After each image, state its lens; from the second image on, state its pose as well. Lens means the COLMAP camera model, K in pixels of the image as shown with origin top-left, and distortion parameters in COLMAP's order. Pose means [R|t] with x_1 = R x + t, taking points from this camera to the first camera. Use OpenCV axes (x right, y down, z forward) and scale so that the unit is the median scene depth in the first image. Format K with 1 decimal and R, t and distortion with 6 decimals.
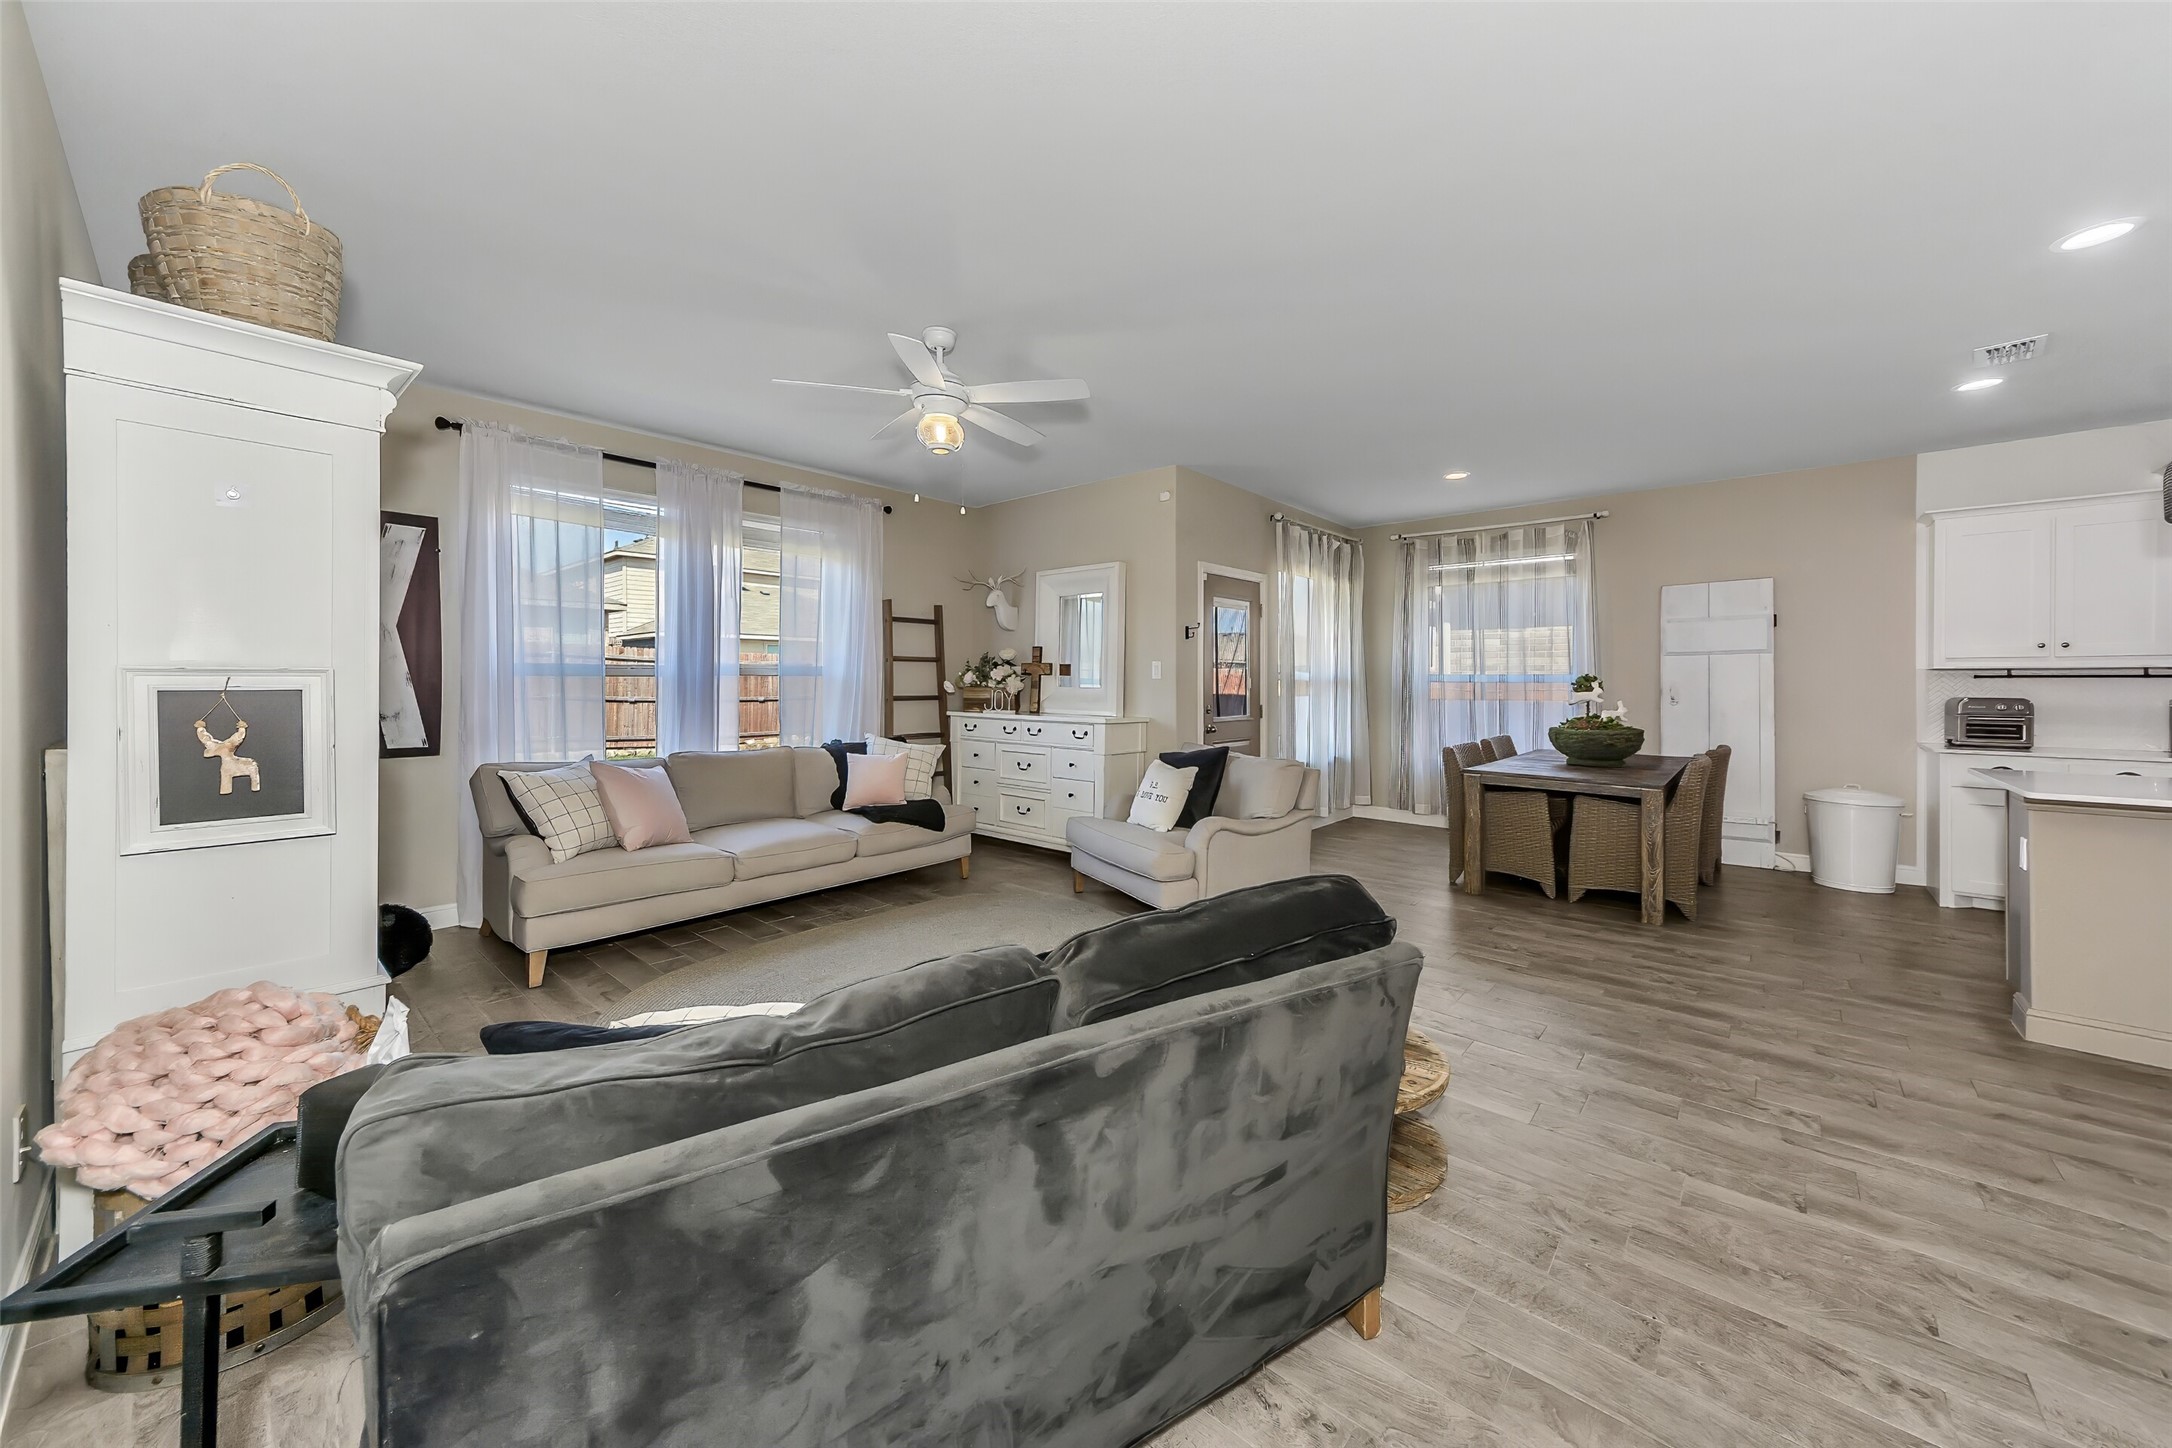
lens RADIAL K [[778.8, 0, 1082.8], [0, 778.8, 686.3], [0, 0, 1]] dist [-0.000215, -0.000169]
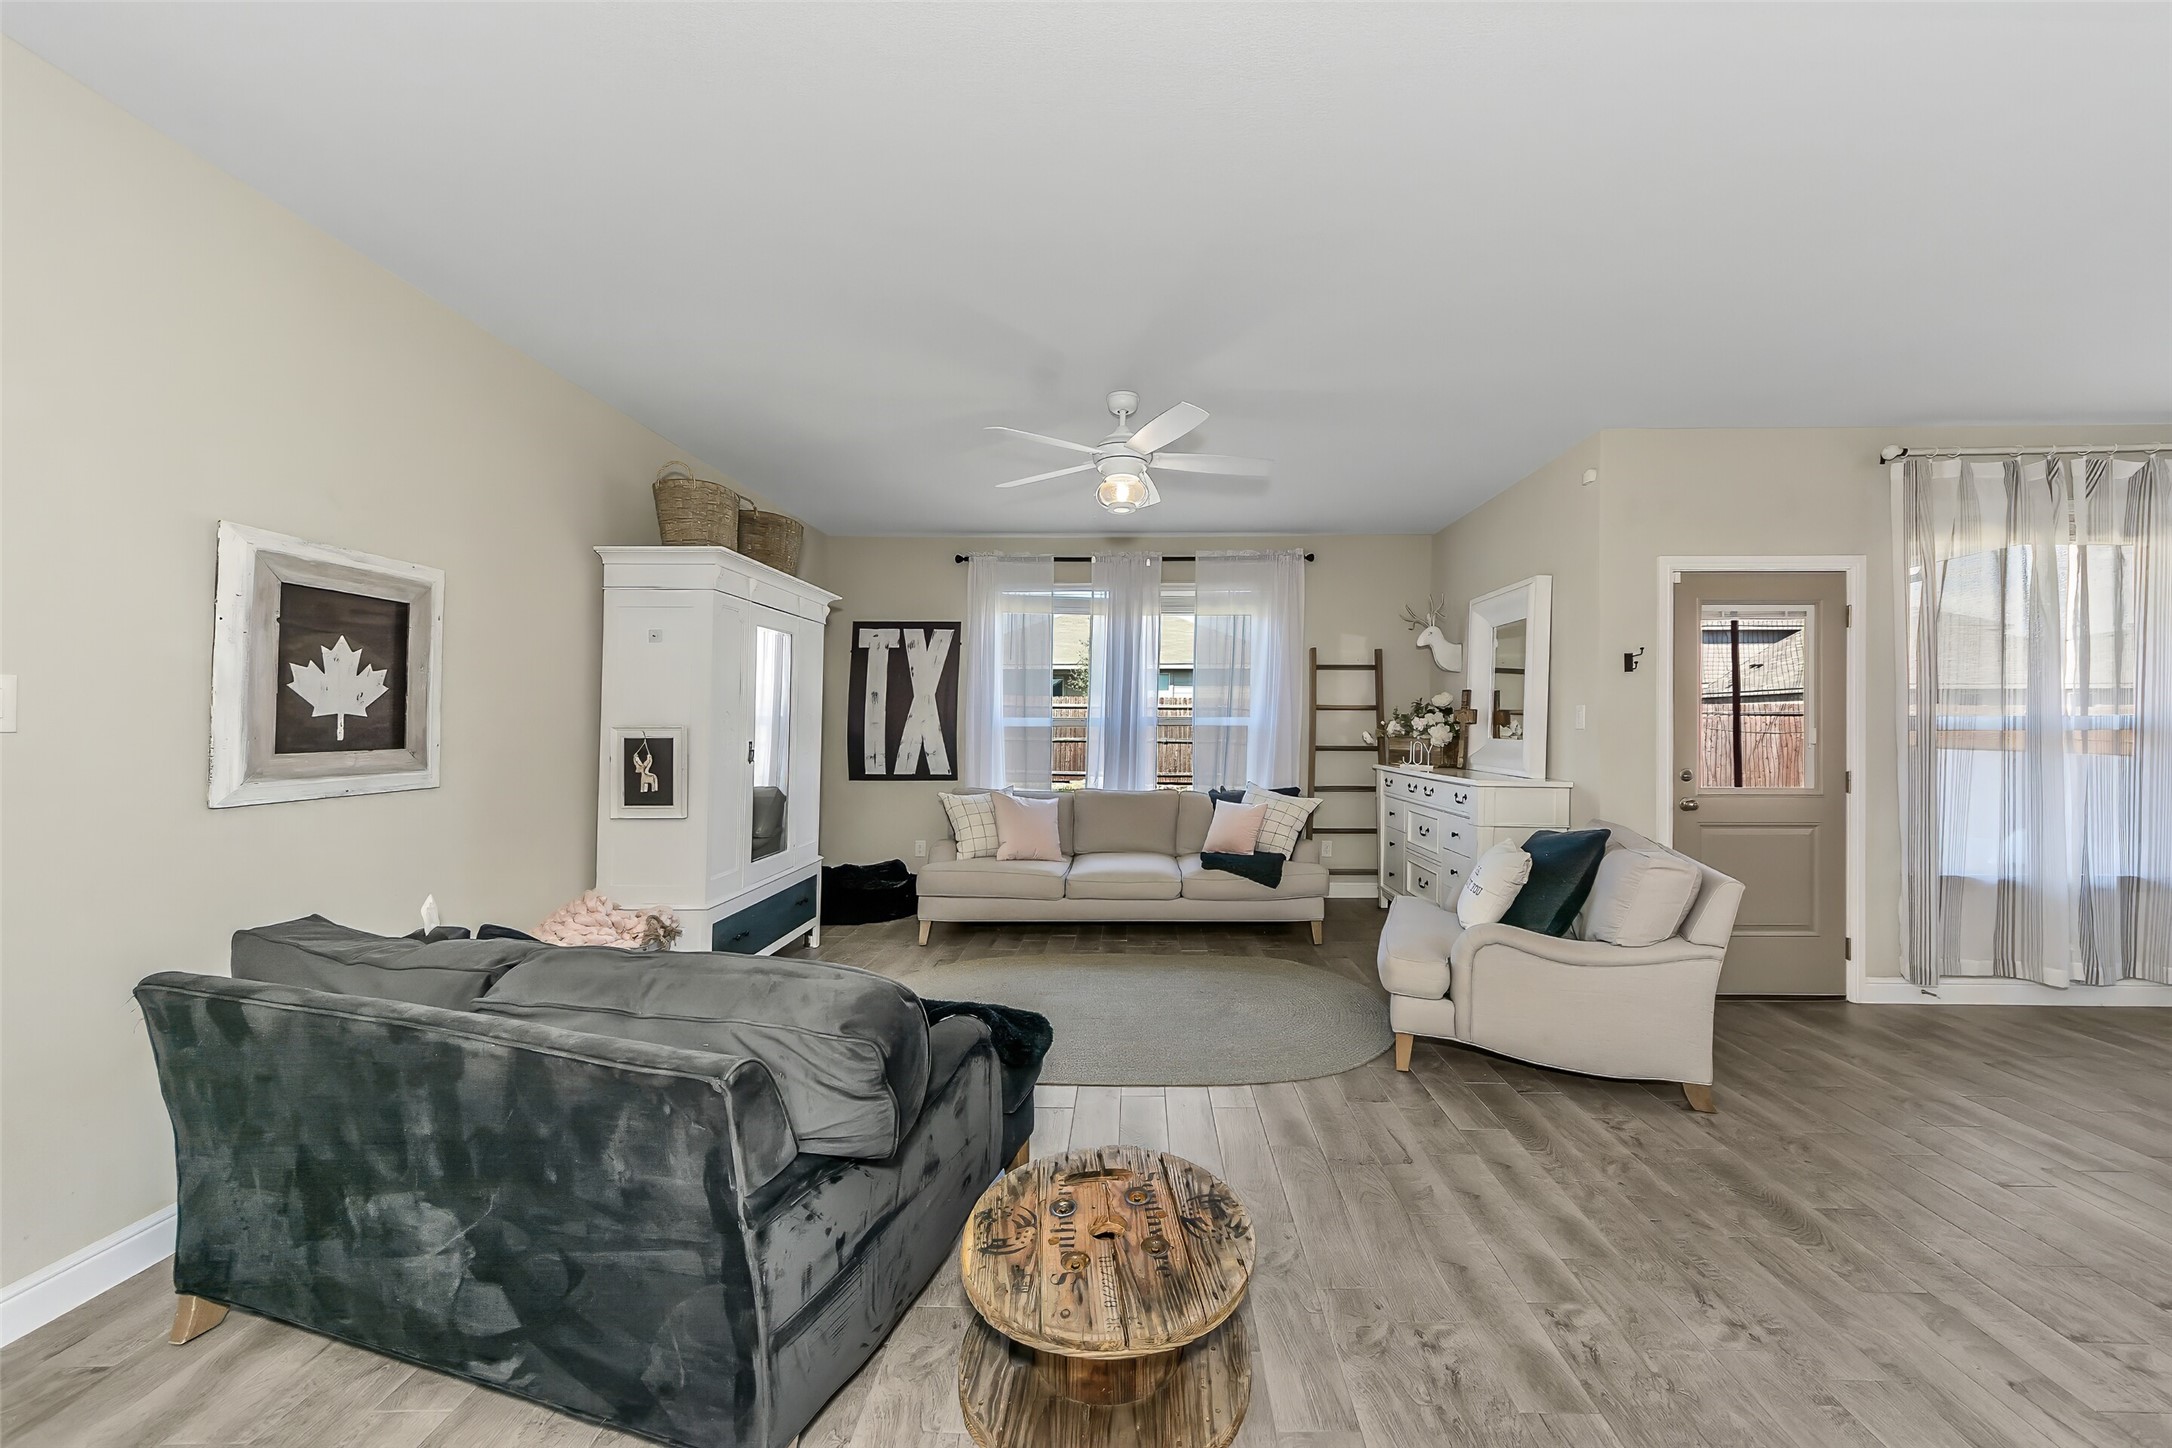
lens RADIAL K [[734.0, 0, 1091.8], [0, 734.0, 731.5], [0, 0, 1]] dist [-0.000028, -0.000048]
pose [[0.656364, 0.002215, -0.754441, 0.312350], [-0.004414, 0.999990, -0.000905, -0.004585], [0.754431, 0.003924, 0.656368, 0.206153]]
